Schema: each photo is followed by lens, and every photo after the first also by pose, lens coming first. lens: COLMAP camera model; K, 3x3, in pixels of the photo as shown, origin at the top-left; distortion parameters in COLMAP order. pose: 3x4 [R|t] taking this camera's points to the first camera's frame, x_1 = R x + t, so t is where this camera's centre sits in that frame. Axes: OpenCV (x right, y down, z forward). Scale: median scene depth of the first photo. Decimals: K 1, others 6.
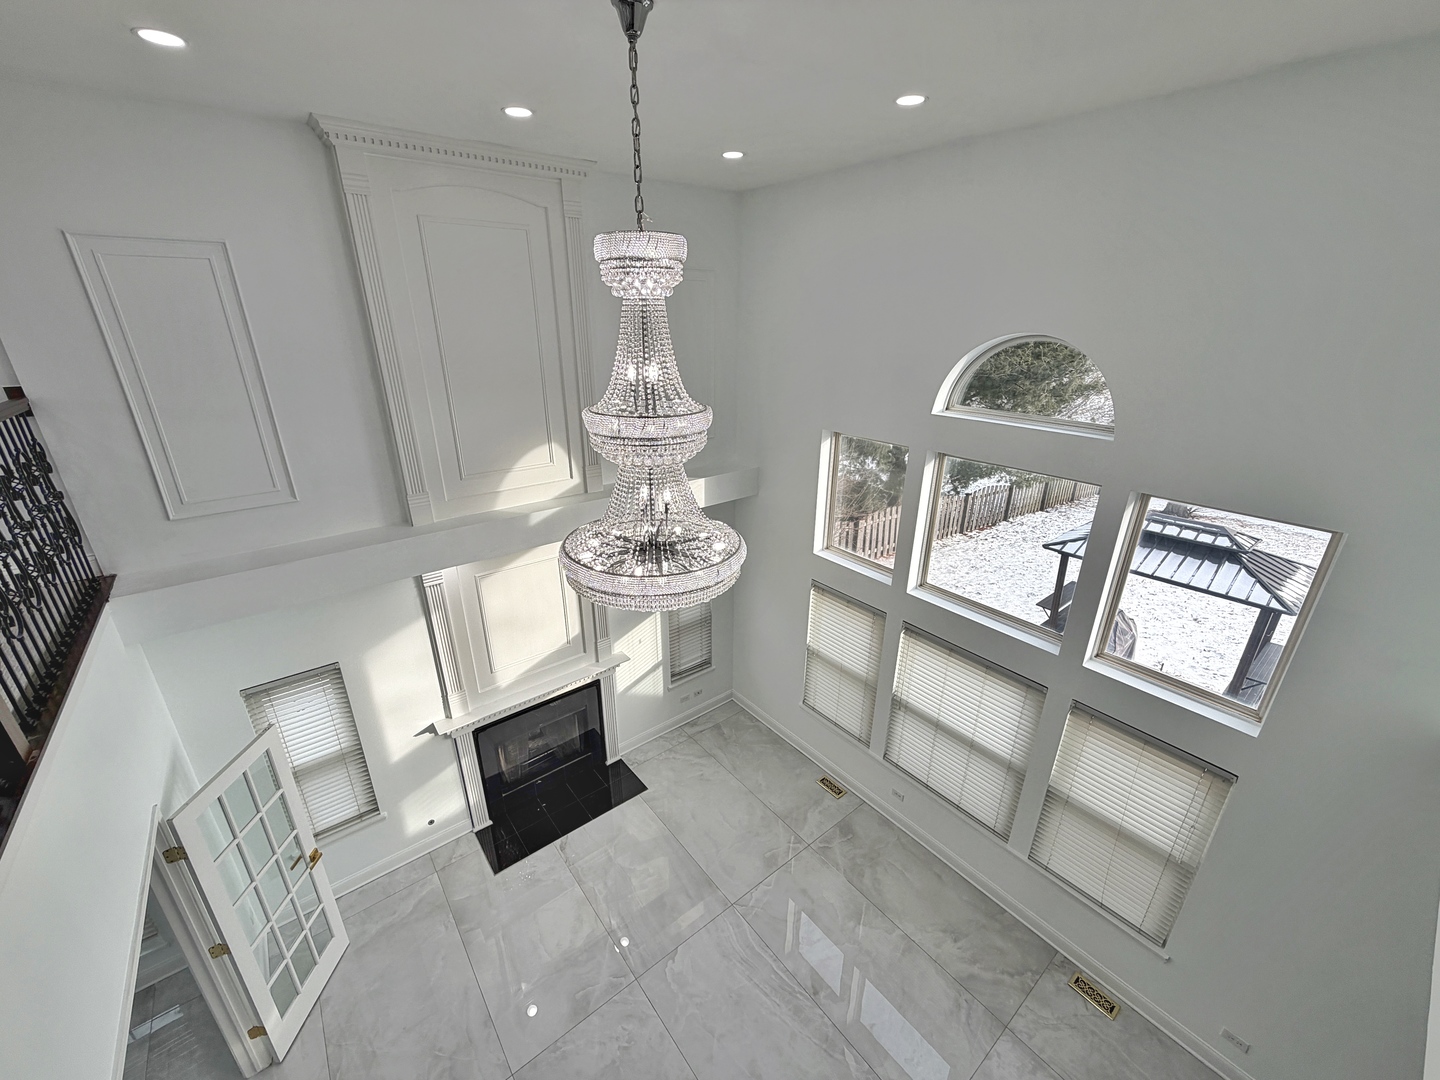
lens RADIAL K [[571.6, 0, 718.9], [0, 571.6, 538.7], [0, 0, 1]] dist [-0.002768, 0.000805]
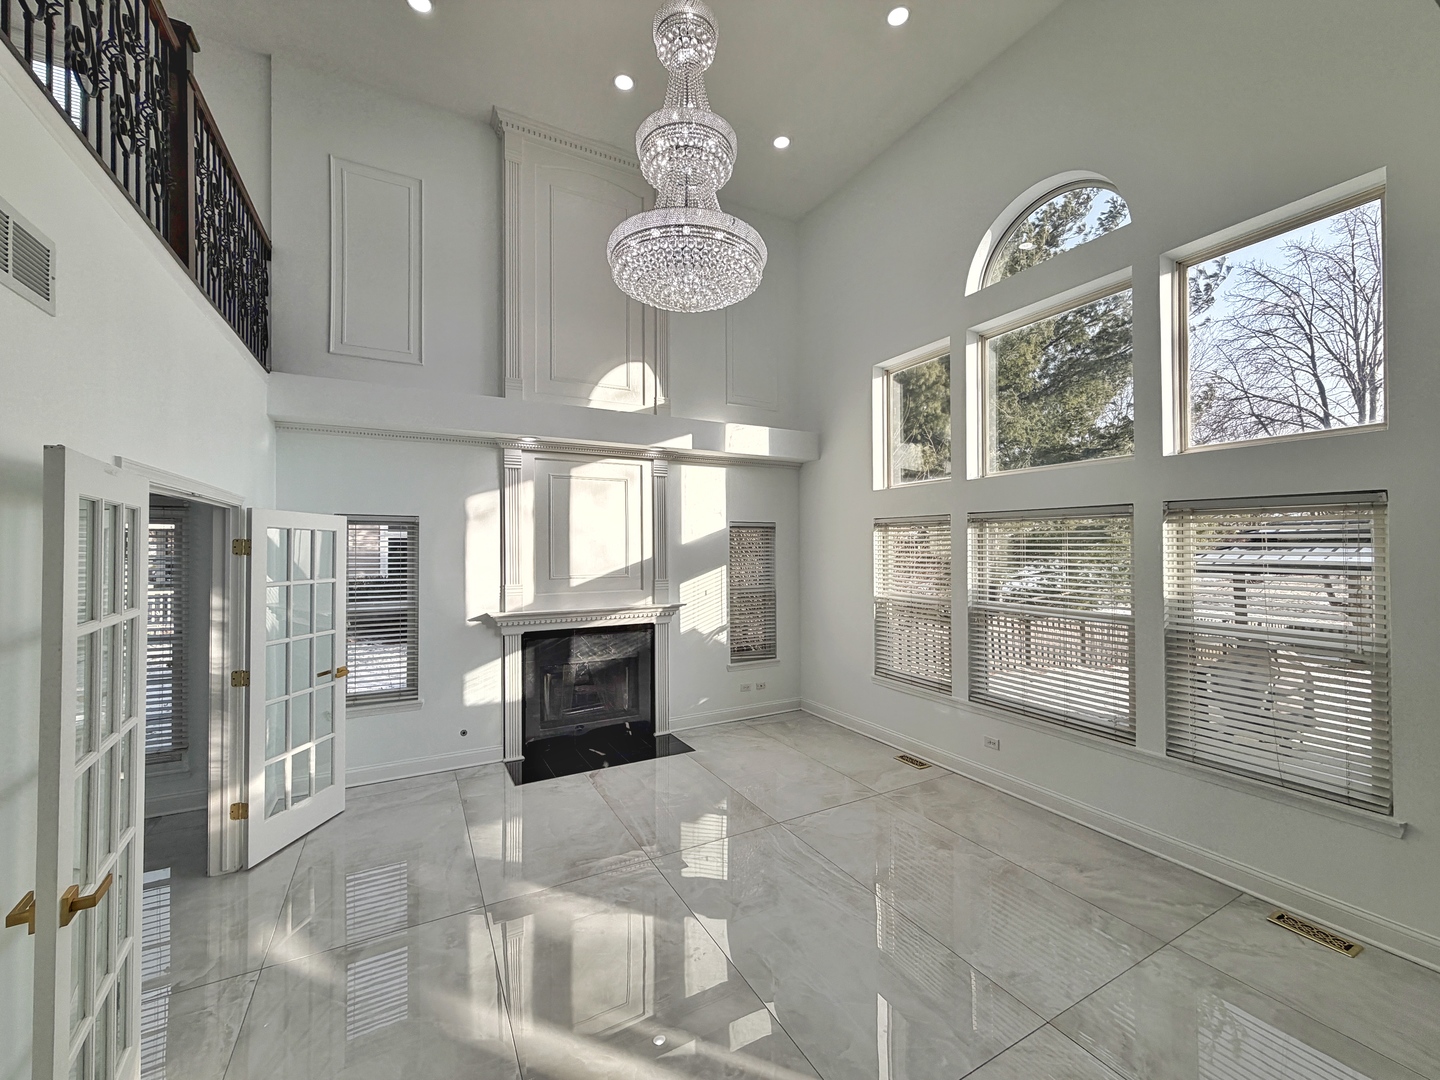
lens RADIAL K [[571.6, 0, 718.8], [0, 571.6, 540.7], [0, 0, 1]] dist [-0.002768, 0.000805]
pose [[0.984644, -0.011188, -0.174218, 0.079399], [-0.054959, 0.927336, -0.370173, 0.532116], [0.165700, 0.374063, 0.912480, 0.089643]]
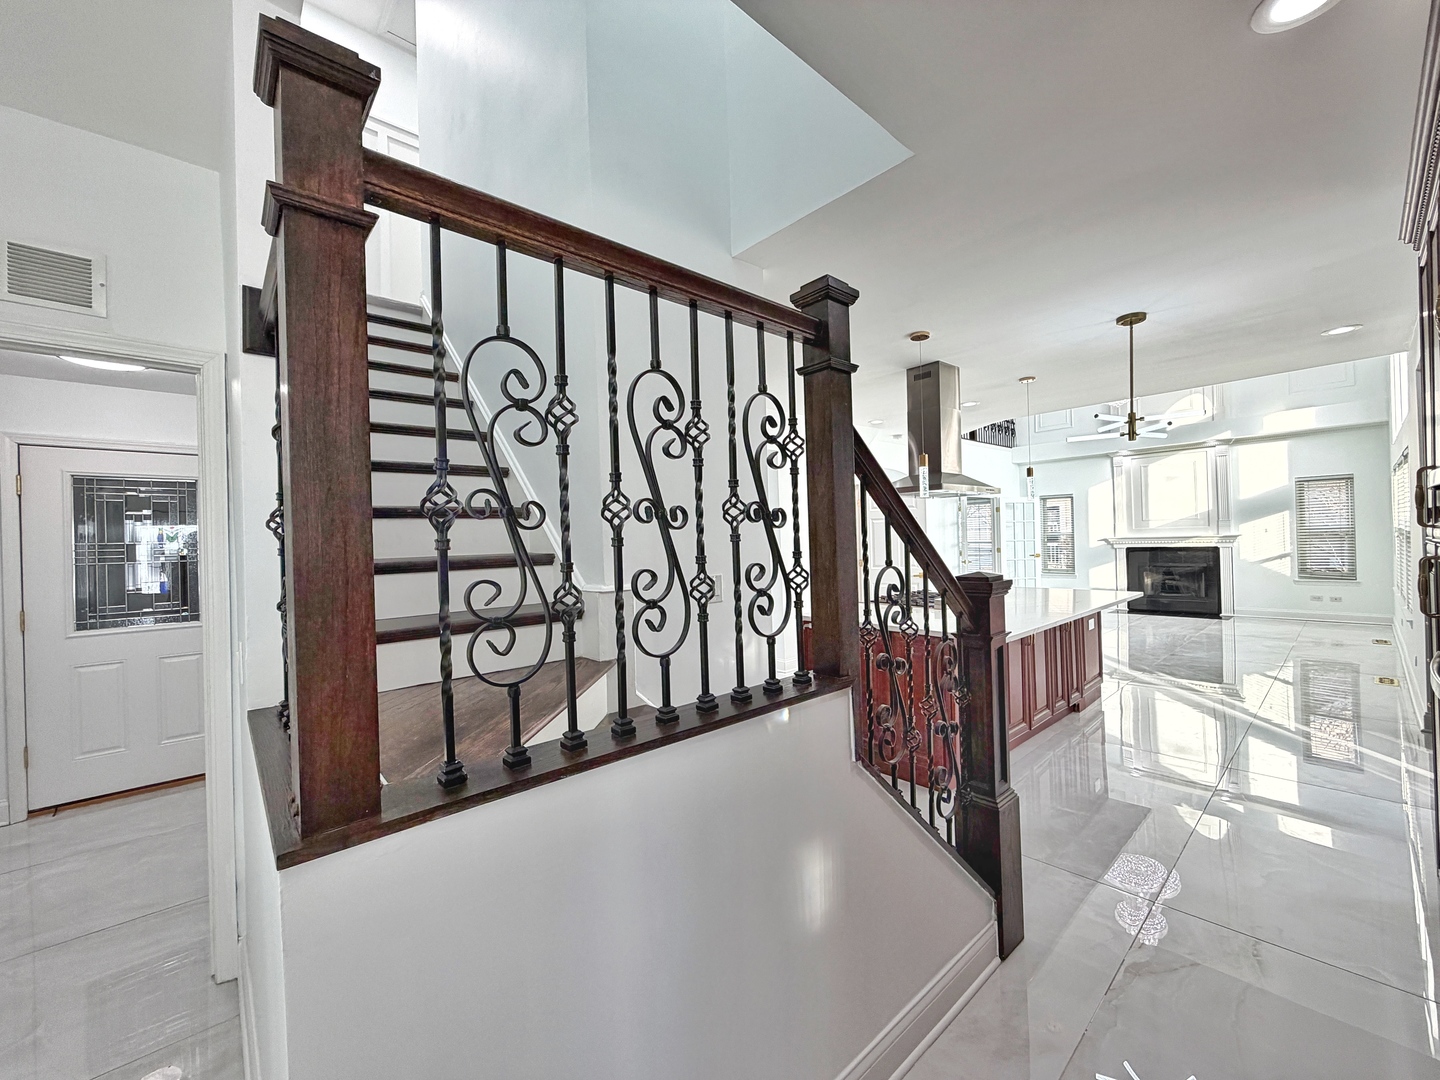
lens RADIAL K [[571.6, 0, 720.4], [0, 571.6, 539.0], [0, 0, 1]] dist [-0.002768, 0.000805]
pose [[0.056107, -0.012564, -0.998346, 1.469543], [-0.339218, 0.940200, -0.030897, 0.843180], [0.939033, 0.340391, 0.048490, -0.435561]]
